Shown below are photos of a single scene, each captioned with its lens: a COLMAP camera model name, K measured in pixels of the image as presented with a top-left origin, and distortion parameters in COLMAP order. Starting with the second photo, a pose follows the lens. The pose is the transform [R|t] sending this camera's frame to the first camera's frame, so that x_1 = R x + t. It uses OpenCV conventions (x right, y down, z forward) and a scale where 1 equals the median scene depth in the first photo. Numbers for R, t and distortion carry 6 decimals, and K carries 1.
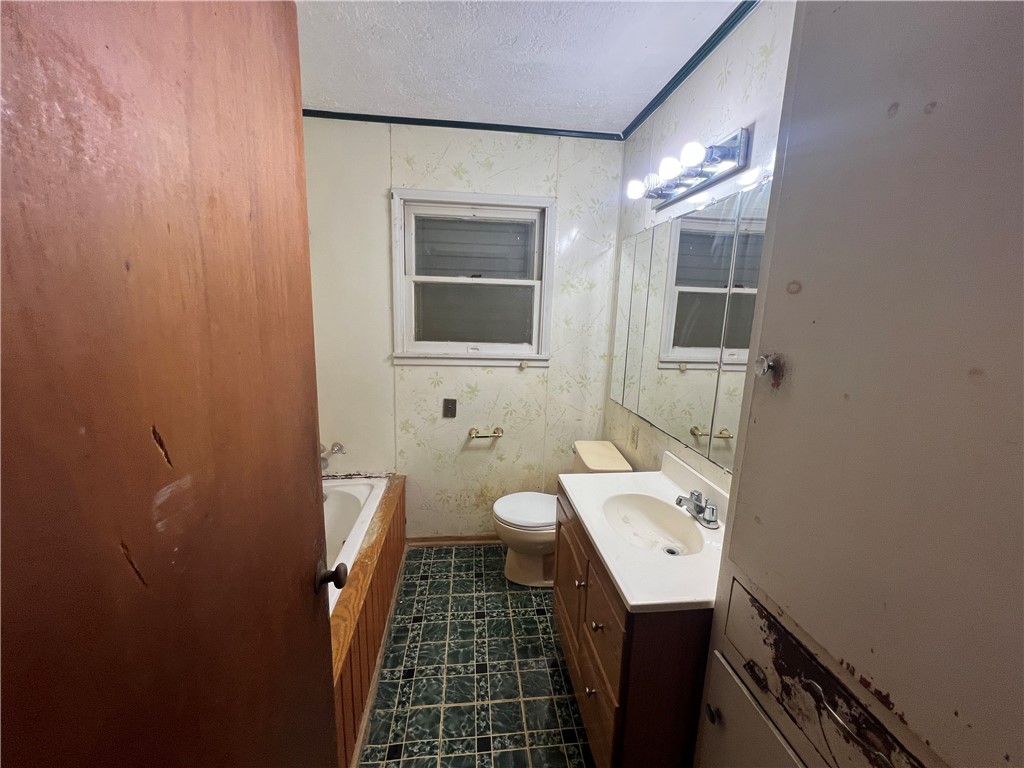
lens RADIAL K [[410.4, 0, 511.0], [0, 410.4, 384.4], [0, 0, 1]] dist [-0.000456, -0.000280]
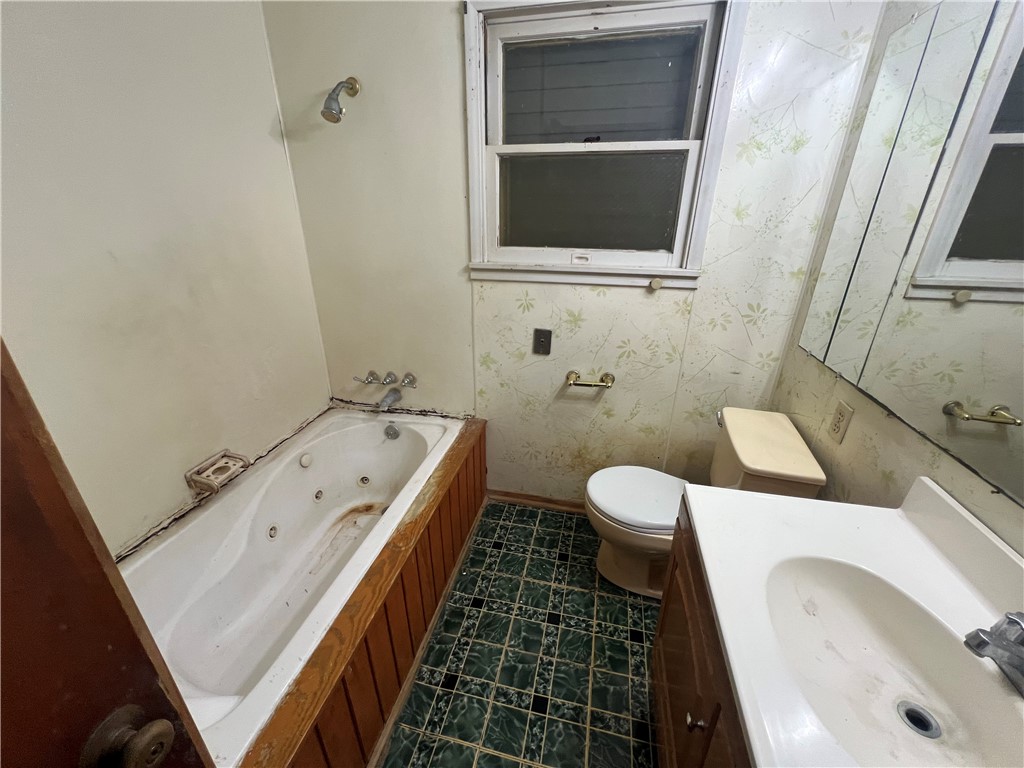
lens RADIAL K [[410.4, 0, 509.5], [0, 410.4, 383.5], [0, 0, 1]] dist [-0.000456, -0.000280]
pose [[0.943635, 0.106684, -0.313323, 0.034794], [-0.037779, 0.975161, 0.218253, -0.028482], [0.328825, -0.194114, 0.924226, 0.295343]]
